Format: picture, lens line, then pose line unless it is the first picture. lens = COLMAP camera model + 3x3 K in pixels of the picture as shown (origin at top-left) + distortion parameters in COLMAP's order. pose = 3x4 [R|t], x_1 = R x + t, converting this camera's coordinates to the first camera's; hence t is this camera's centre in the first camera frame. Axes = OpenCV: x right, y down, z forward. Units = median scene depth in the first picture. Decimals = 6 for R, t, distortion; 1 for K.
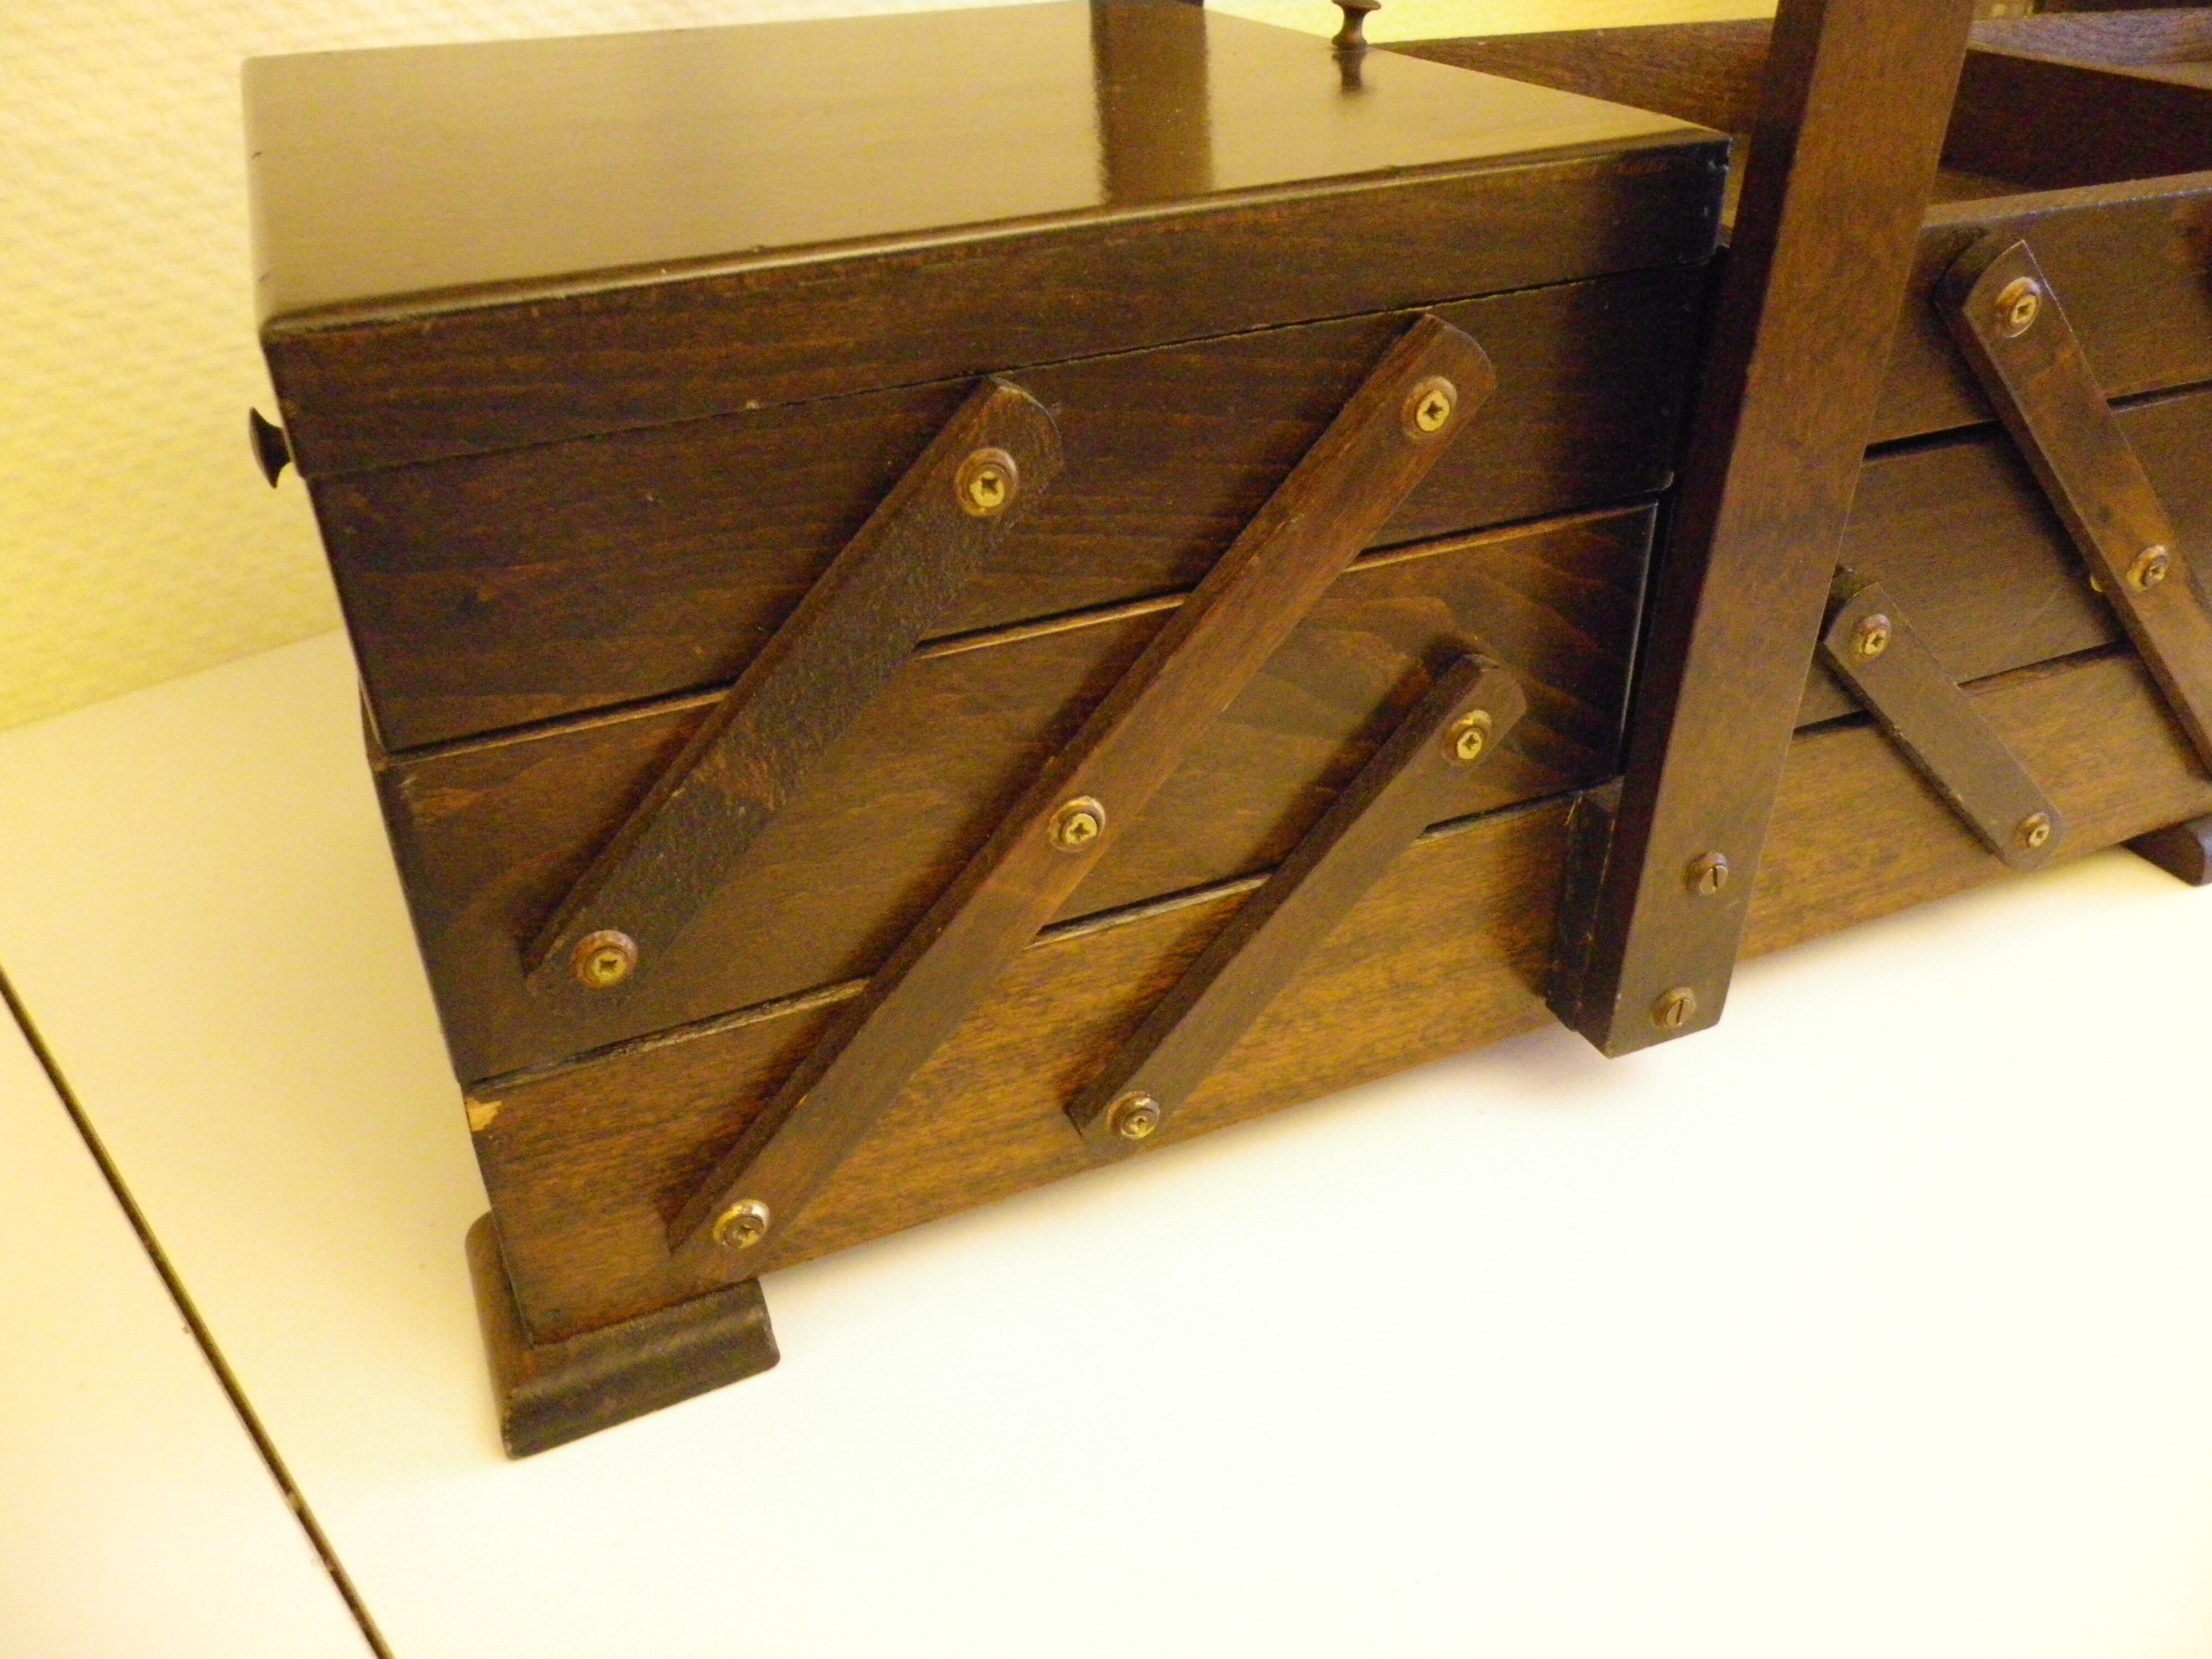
lens RADIAL K [[1725.4, 0, 1126.7], [0, 1725.4, 830.2], [0, 0, 1]] dist [0.013995, -0.006561]
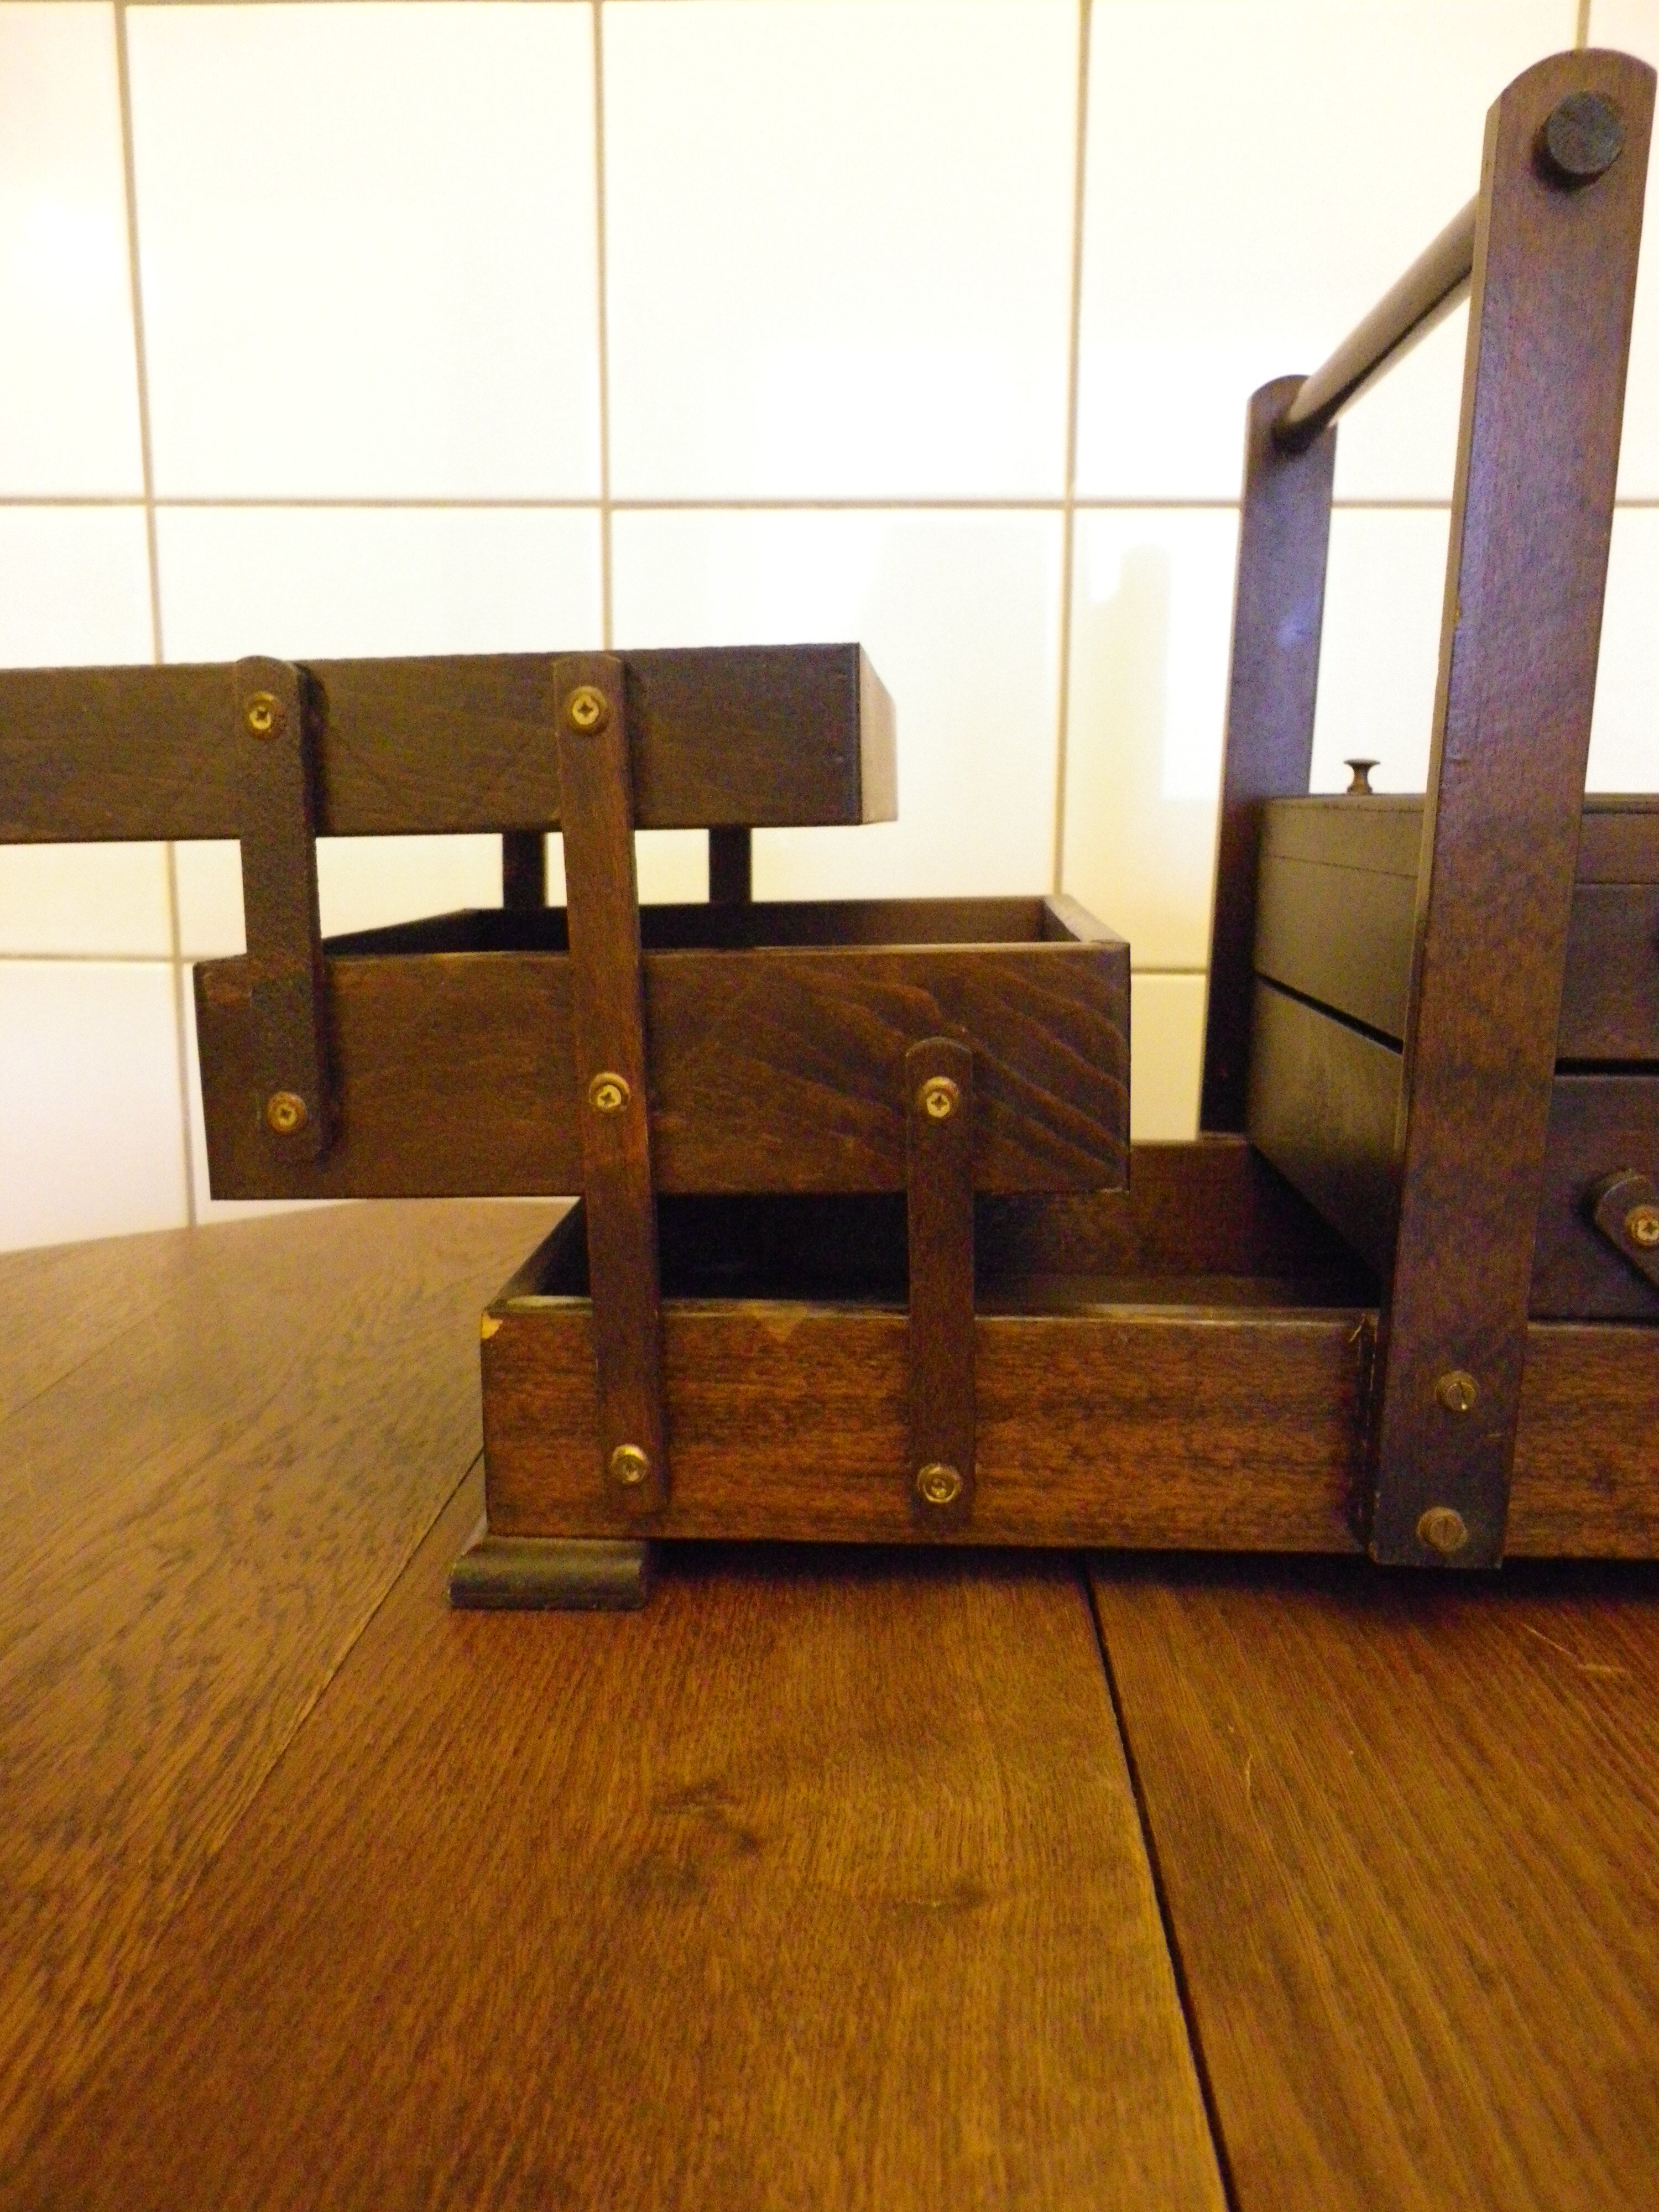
lens RADIAL K [[1725.4, 0, 823.8], [0, 1725.4, 1123.9], [0, 0, 1]] dist [0.013995, -0.006561]
pose [[0.895653, 0.084114, -0.436728, 0.480738], [-0.246654, 0.911050, -0.330378, 0.378942], [0.370091, 0.403624, 0.836732, -0.219500]]
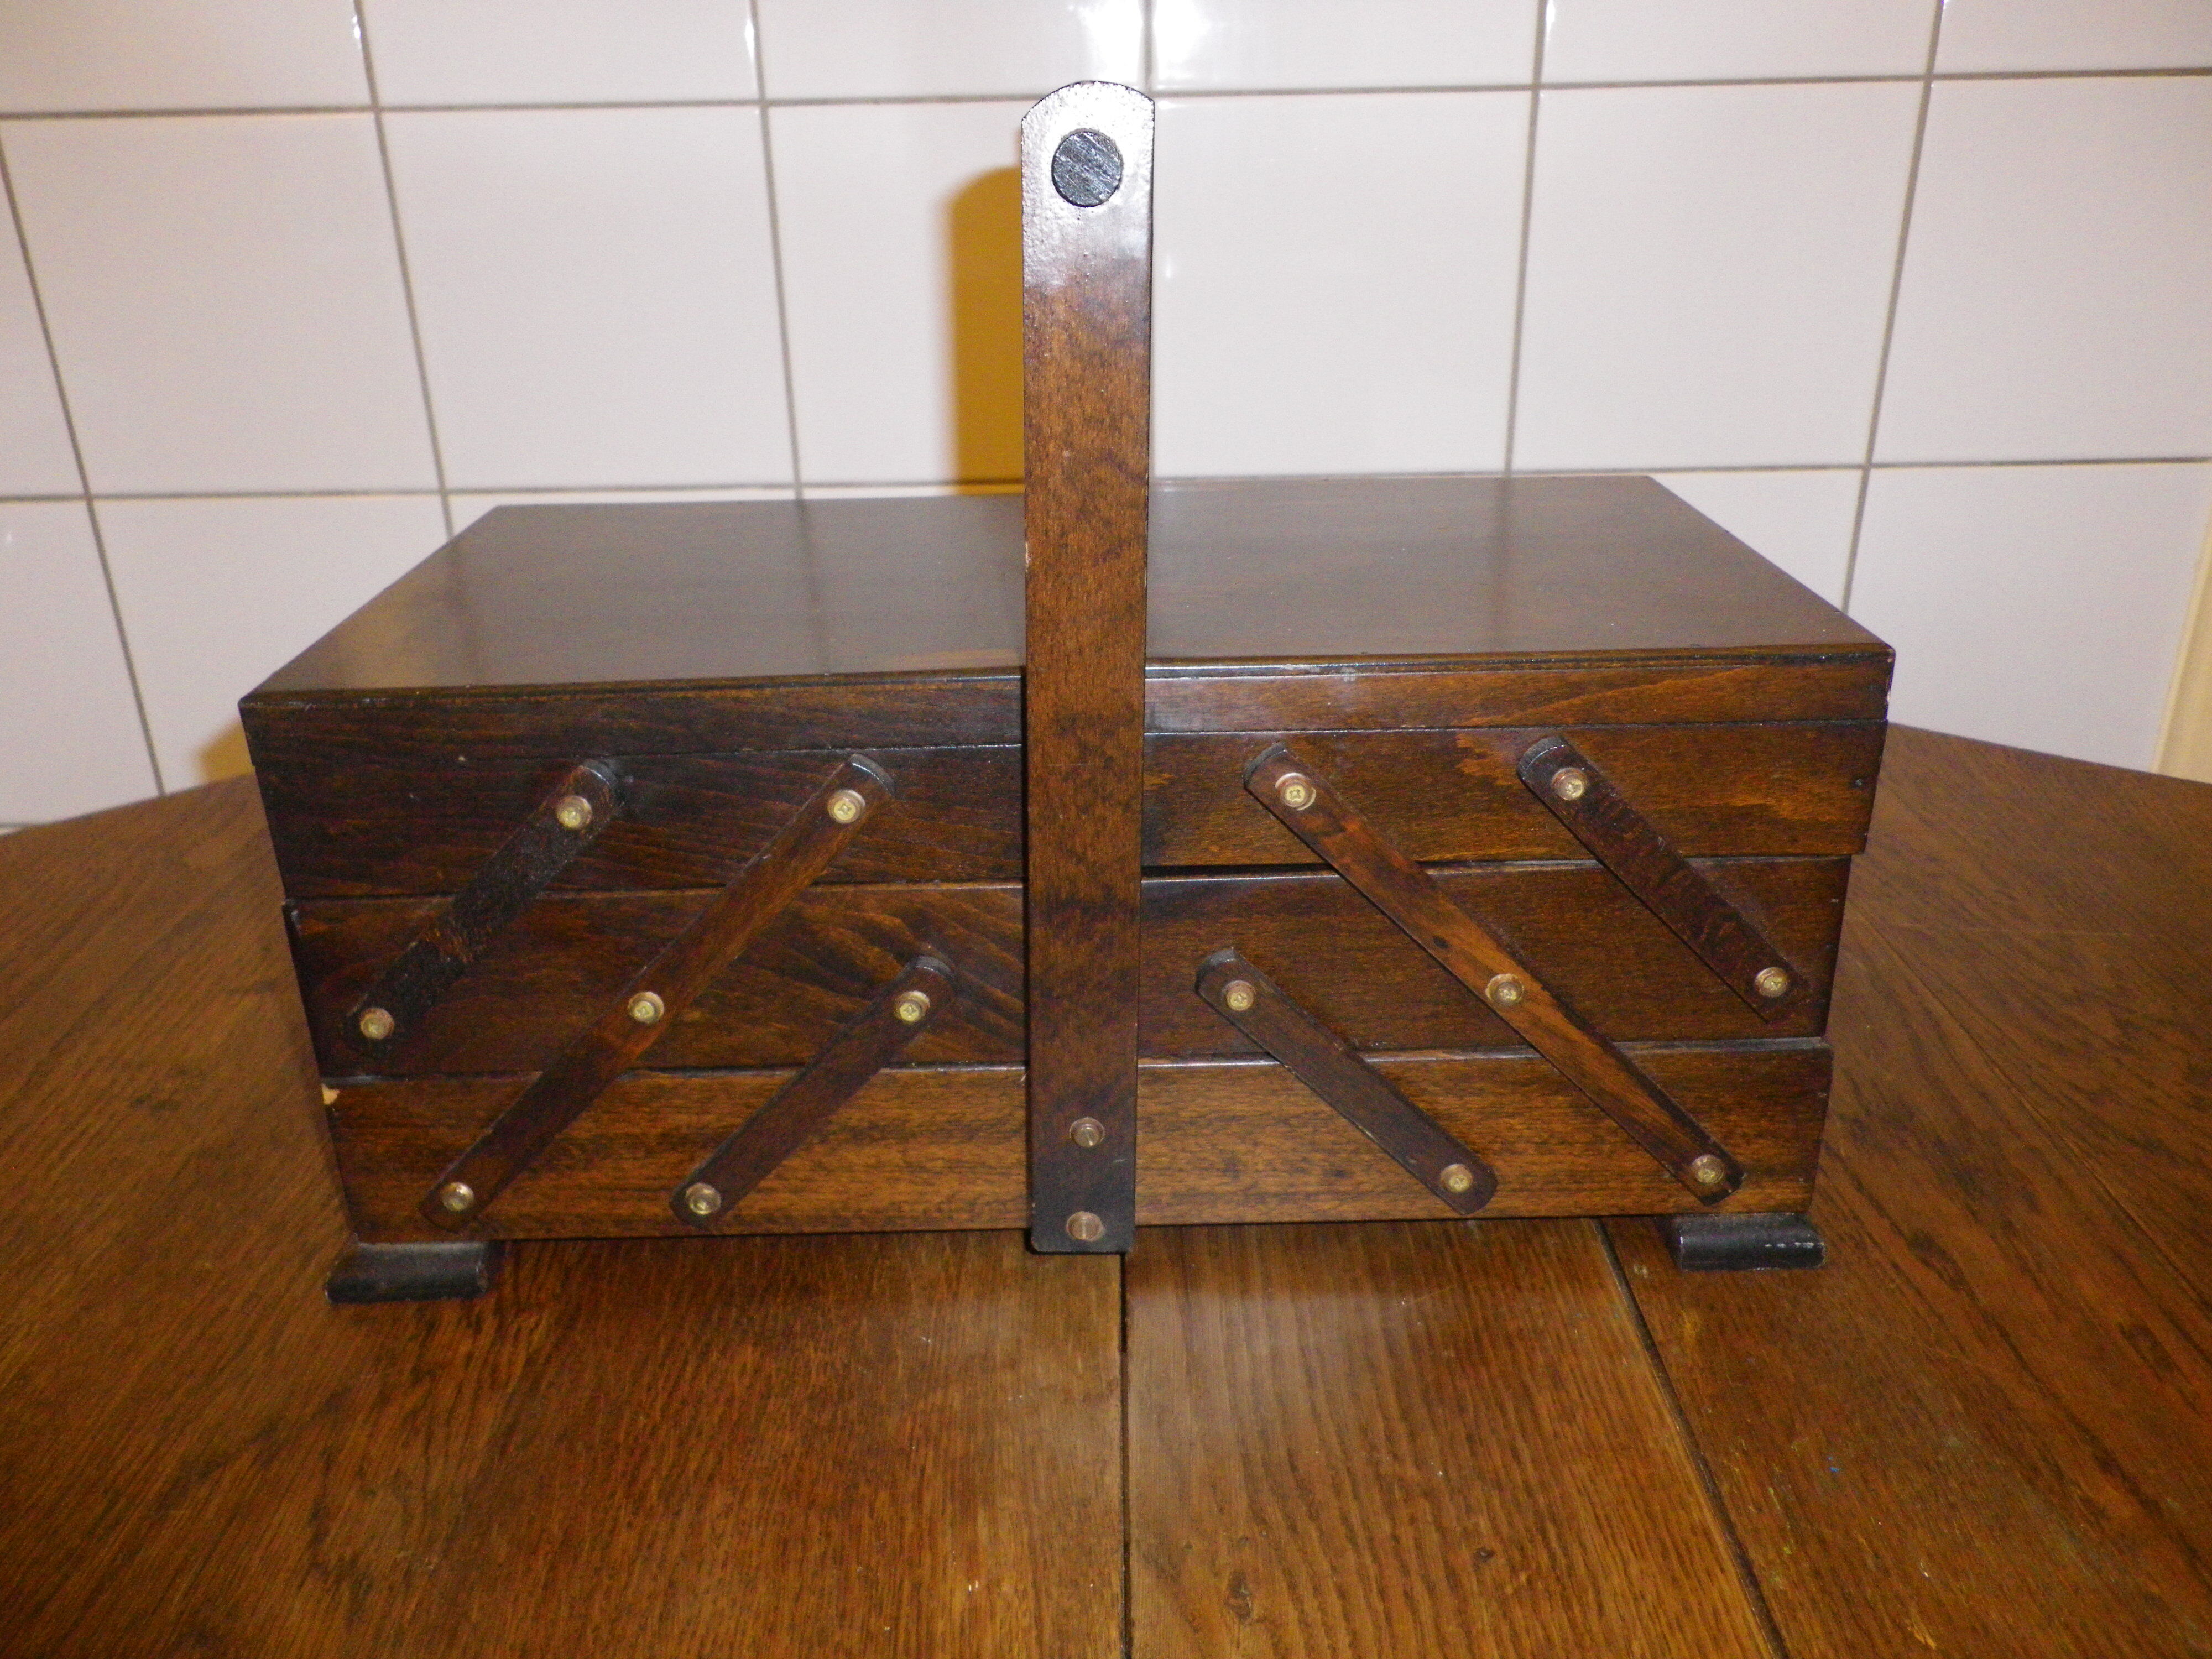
lens RADIAL K [[1725.4, 0, 1111.0], [0, 1725.4, 835.6], [0, 0, 1]] dist [0.013995, -0.006561]
pose [[0.914706, 0.148054, -0.376022, 0.943099], [-0.203956, 0.972406, -0.113267, -0.063303], [0.348876, 0.180297, 0.919662, -0.434840]]
